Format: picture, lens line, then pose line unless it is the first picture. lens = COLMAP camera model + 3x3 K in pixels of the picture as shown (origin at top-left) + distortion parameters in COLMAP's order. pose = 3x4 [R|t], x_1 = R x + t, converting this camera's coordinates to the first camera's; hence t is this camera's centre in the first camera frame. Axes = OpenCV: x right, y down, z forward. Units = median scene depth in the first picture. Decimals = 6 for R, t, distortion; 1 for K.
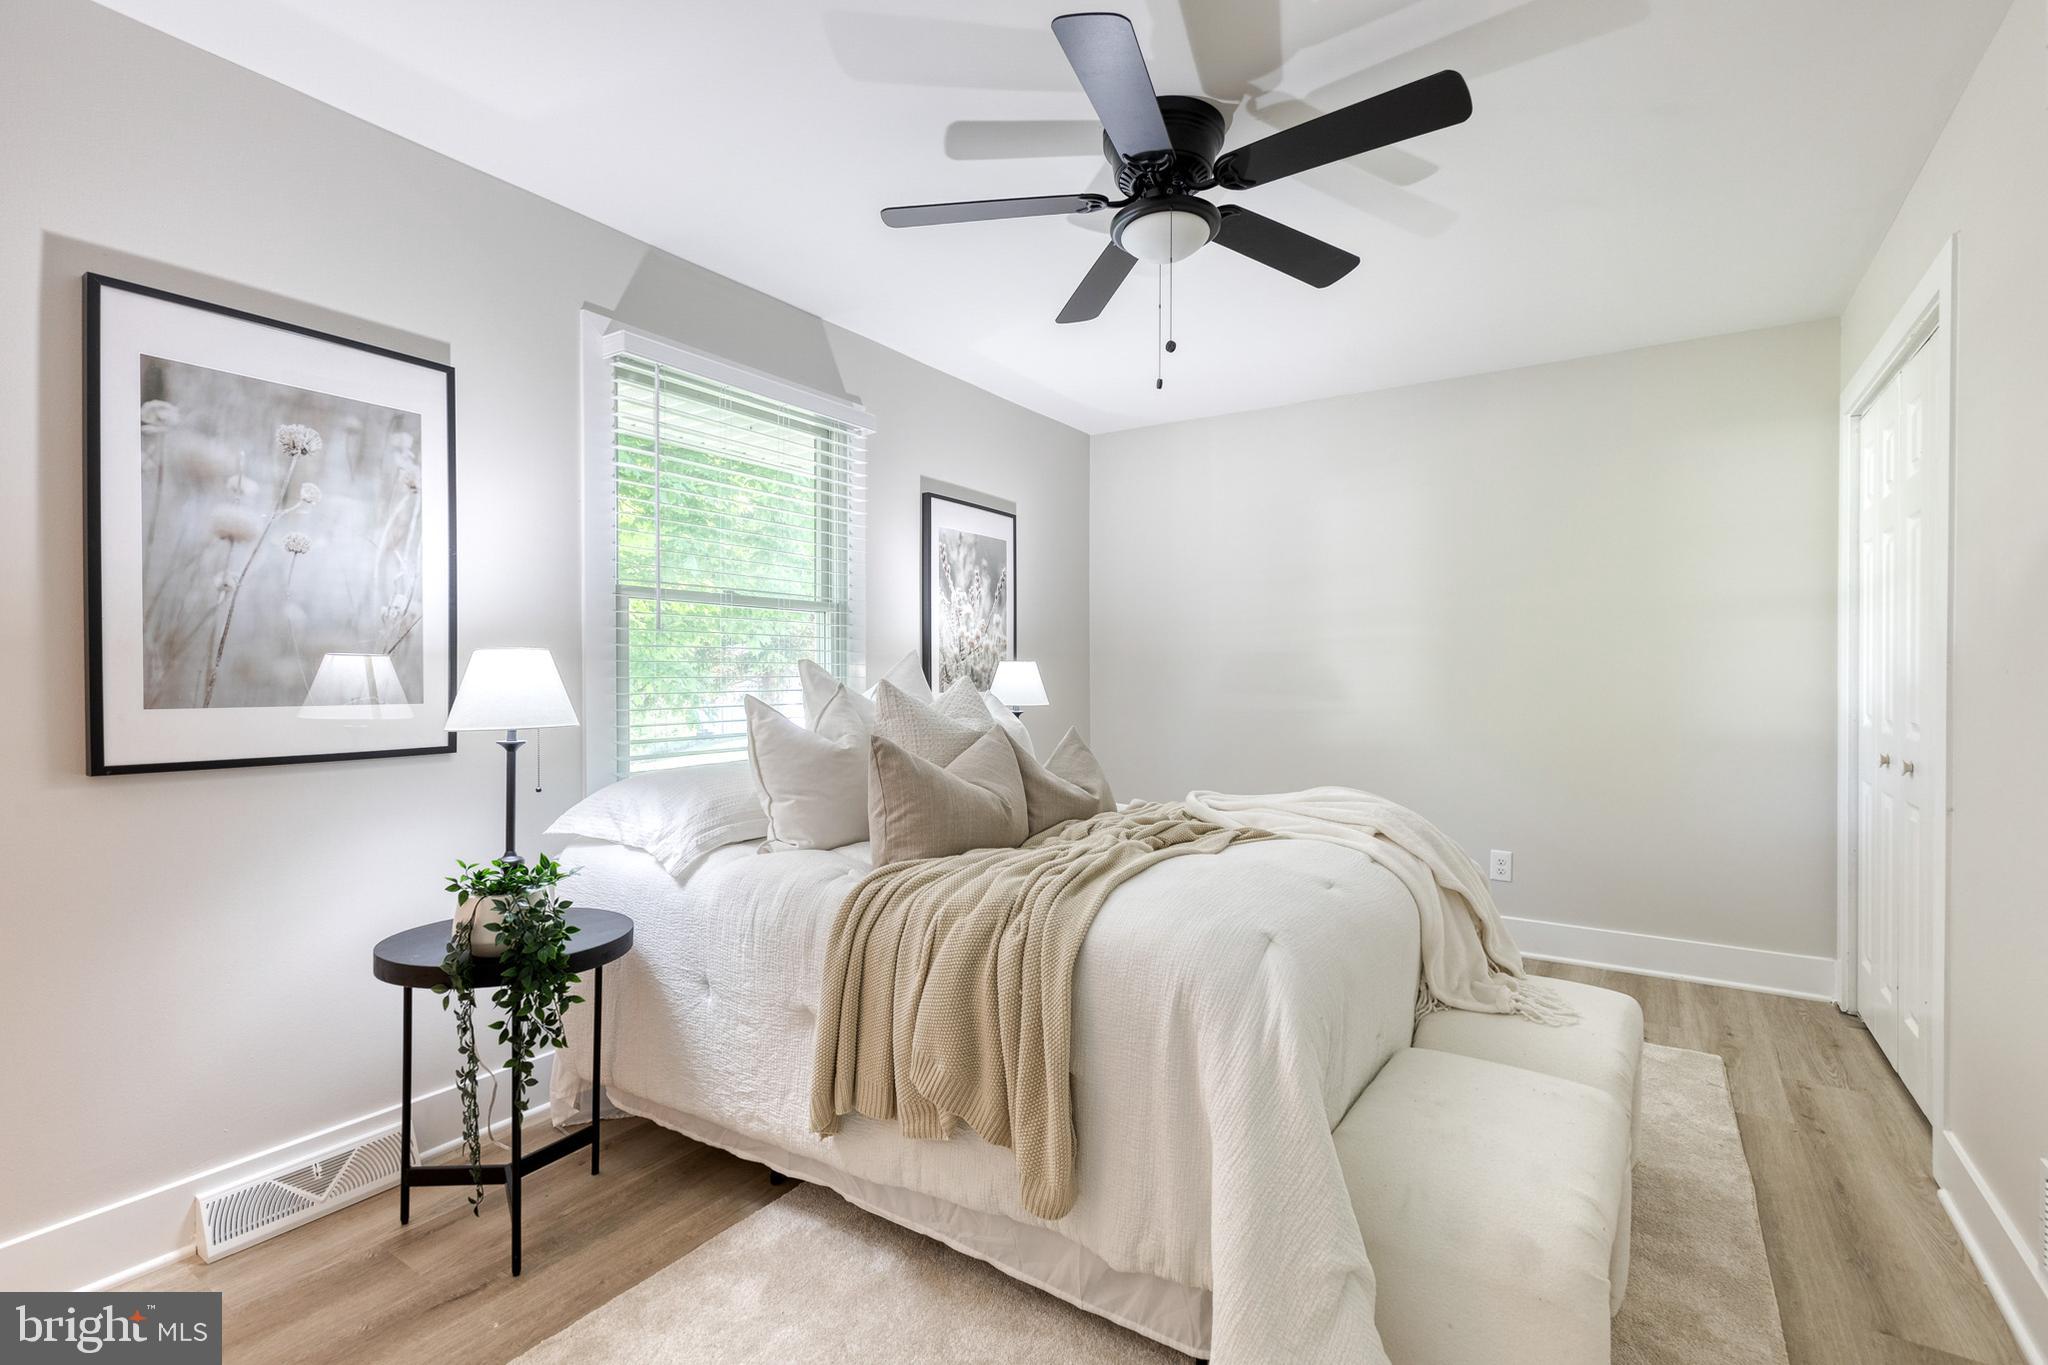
lens RADIAL K [[937.7, 0, 1045.9], [0, 937.7, 681.6], [0, 0, 1]] dist [0.011991, -0.000266]
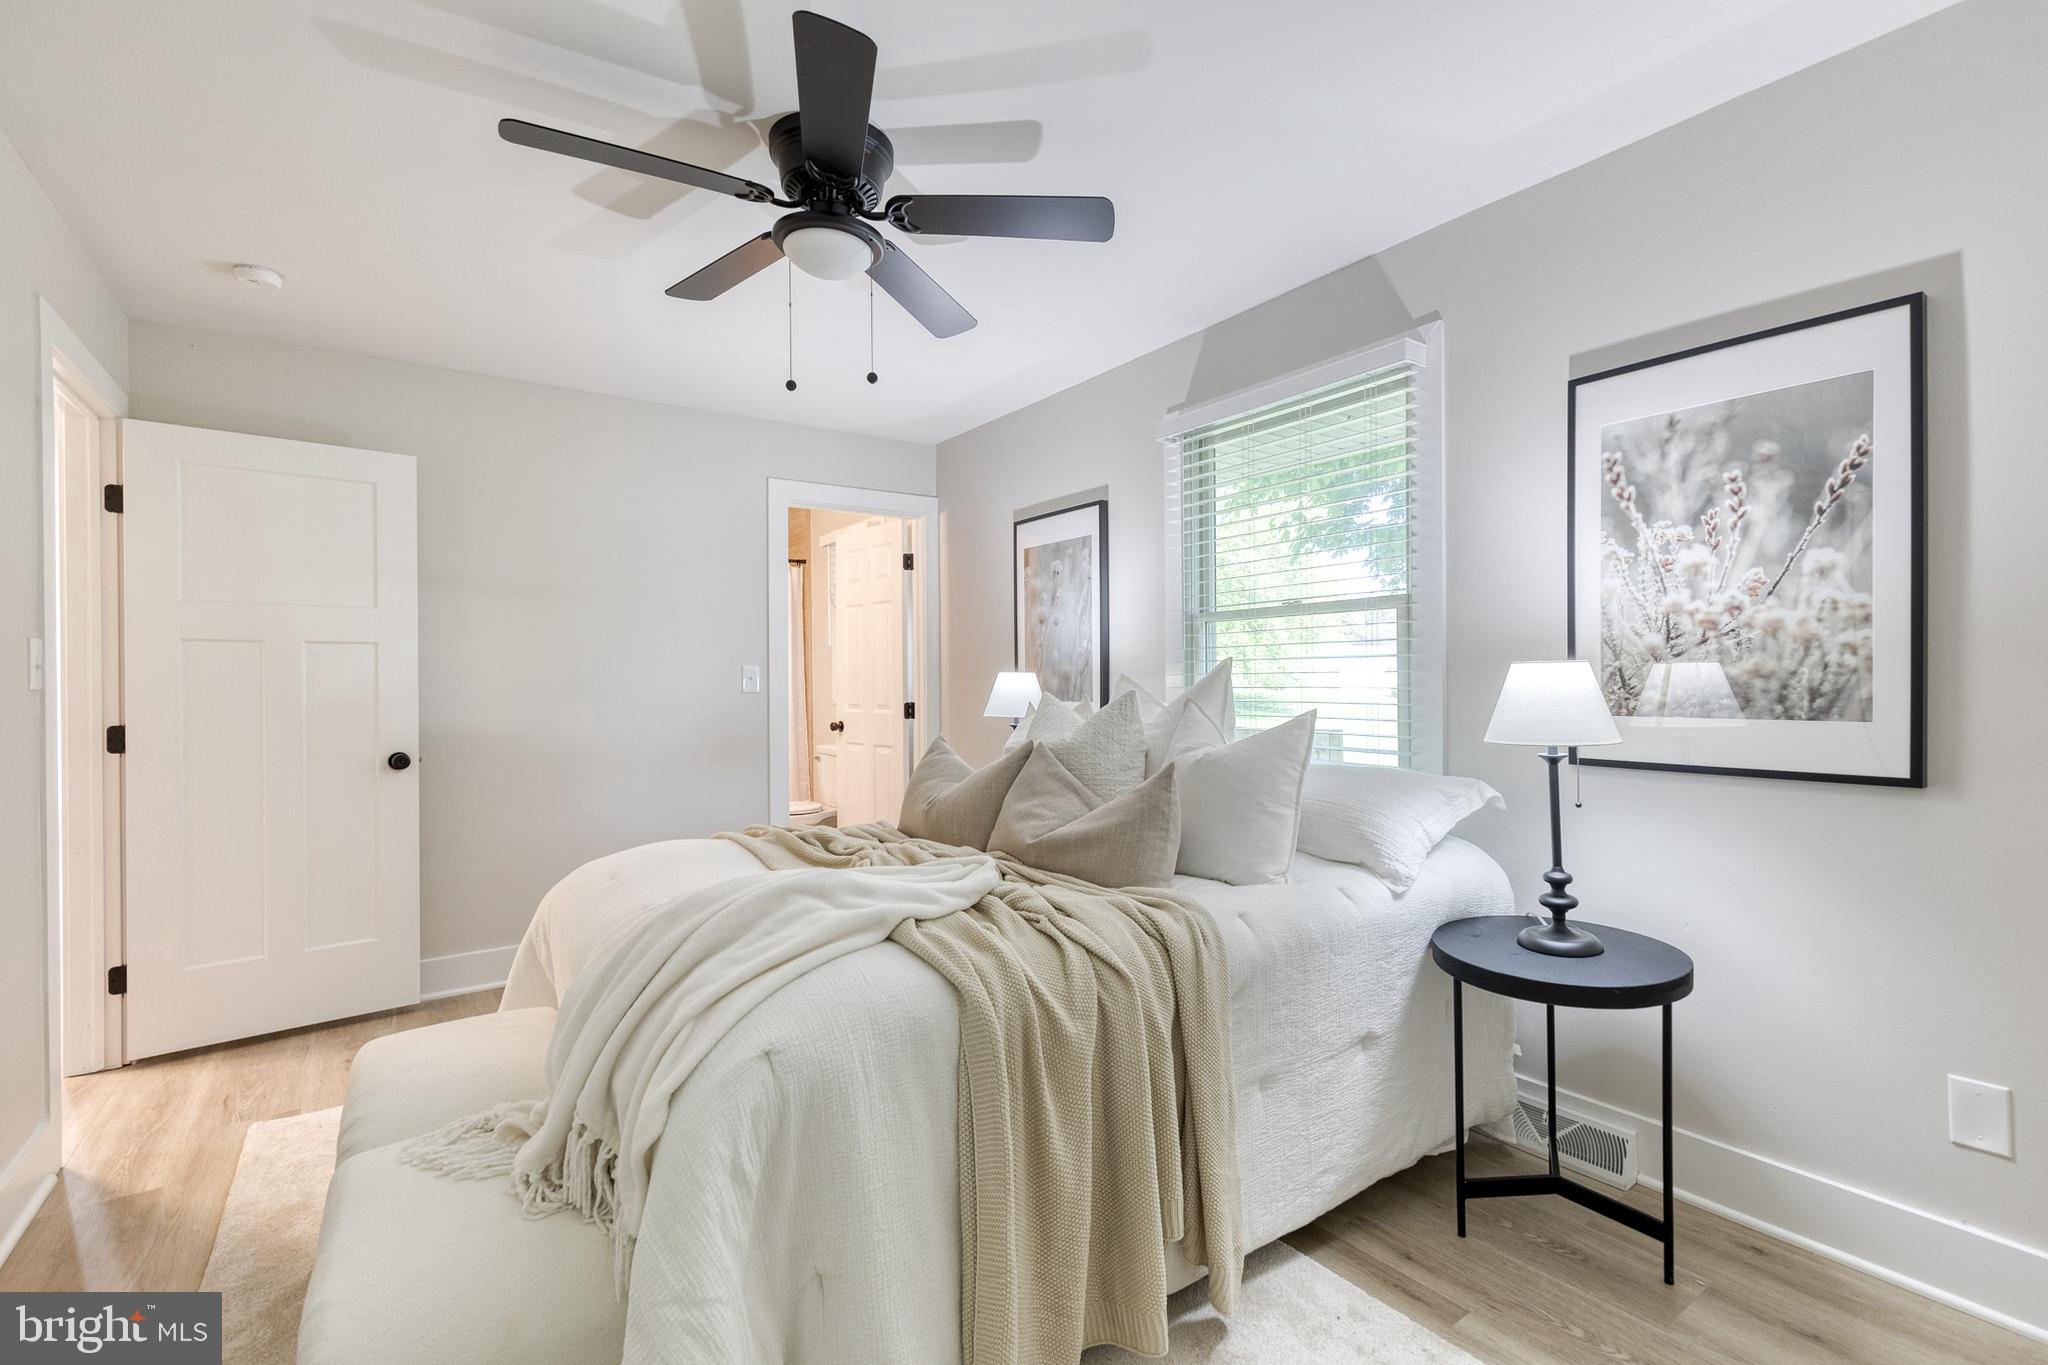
lens RADIAL K [[937.7, 0, 1045.9], [0, 937.7, 681.6], [0, 0, 1]] dist [0.011991, -0.000266]
pose [[-0.371900, -0.004890, -0.928260, 0.613774], [-0.005687, 0.999979, -0.002989, -0.006134], [0.928256, 0.004167, -0.371920, 1.004383]]
